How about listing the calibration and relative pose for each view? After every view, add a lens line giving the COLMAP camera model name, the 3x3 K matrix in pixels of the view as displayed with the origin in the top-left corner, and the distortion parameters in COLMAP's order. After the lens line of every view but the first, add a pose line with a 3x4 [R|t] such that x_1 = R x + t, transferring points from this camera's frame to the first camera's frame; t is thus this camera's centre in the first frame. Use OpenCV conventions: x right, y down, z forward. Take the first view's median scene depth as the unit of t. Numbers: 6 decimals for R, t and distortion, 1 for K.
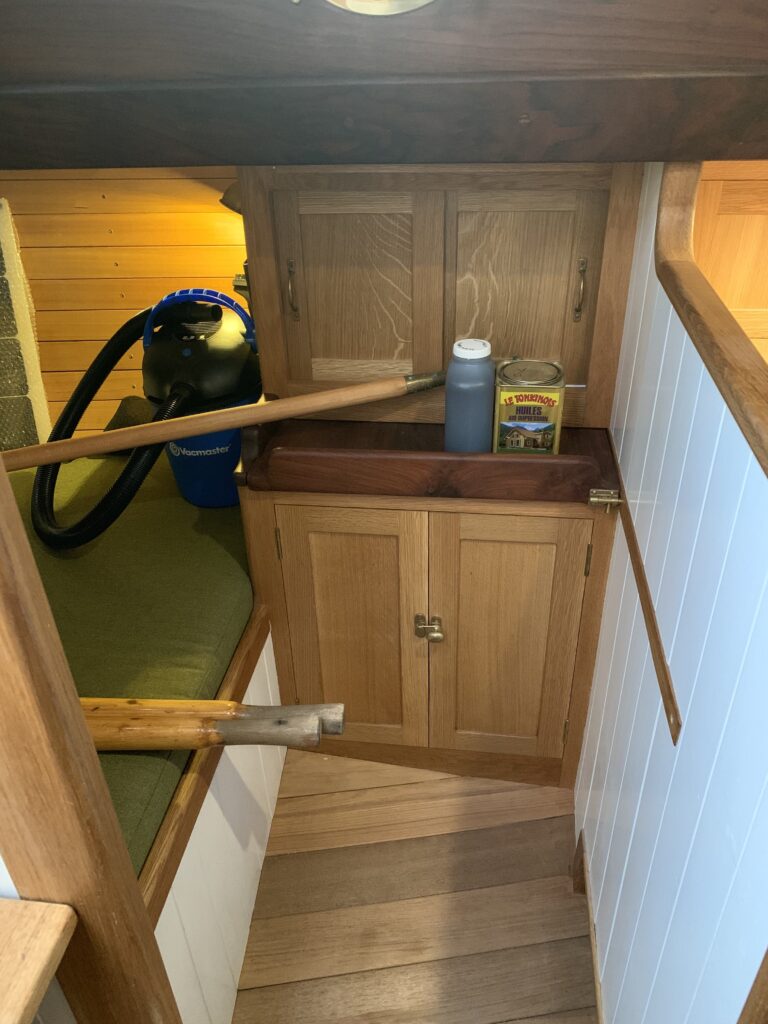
lens RADIAL K [[781.7, 0, 384.0], [0, 781.7, 512.0], [0, 0, 1]] dist [0.000658, -0.001865]
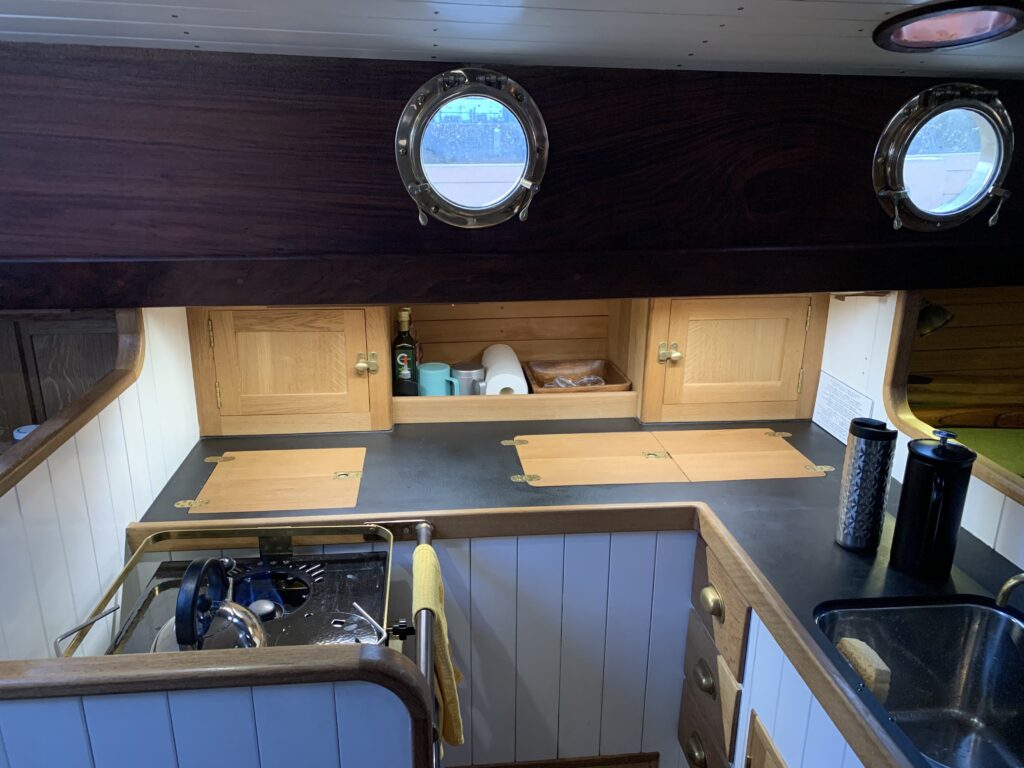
lens RADIAL K [[781.7, 0, 512.0], [0, 781.7, 384.0], [0, 0, 1]] dist [0.000658, -0.001865]
pose [[0.969681, -0.037182, 0.241528, 0.569081], [0.097540, 0.965103, -0.243029, 0.109119], [-0.224063, 0.259219, 0.939469, -0.436688]]
